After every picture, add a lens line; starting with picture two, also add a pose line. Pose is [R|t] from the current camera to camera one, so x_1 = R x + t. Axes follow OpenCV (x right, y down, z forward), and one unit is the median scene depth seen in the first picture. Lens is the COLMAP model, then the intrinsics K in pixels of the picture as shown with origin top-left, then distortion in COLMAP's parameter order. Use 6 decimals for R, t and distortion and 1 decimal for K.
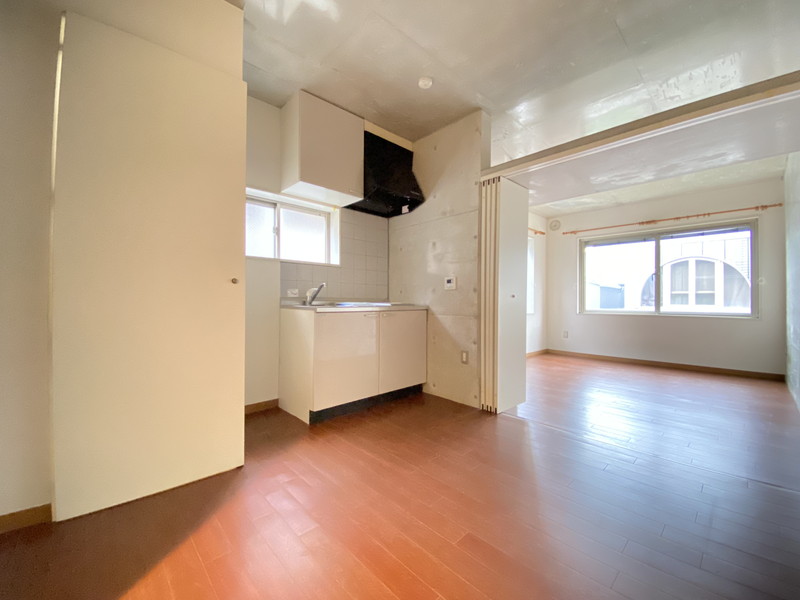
lens RADIAL K [[330.3, 0, 395.0], [0, 330.3, 300.5], [0, 0, 1]] dist [0.016429, -0.019860]
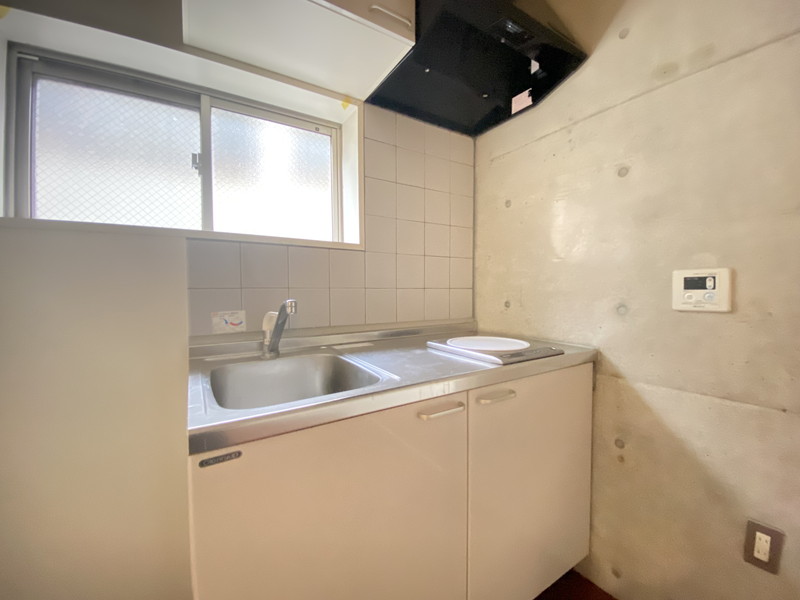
lens RADIAL K [[330.3, 0, 395.0], [0, 330.3, 300.5], [0, 0, 1]] dist [0.016429, -0.019860]
pose [[0.981676, -0.004489, -0.190506, -0.051635], [0.010911, 0.999406, 0.032676, -0.056481], [0.190247, -0.034155, 0.981142, 0.659035]]
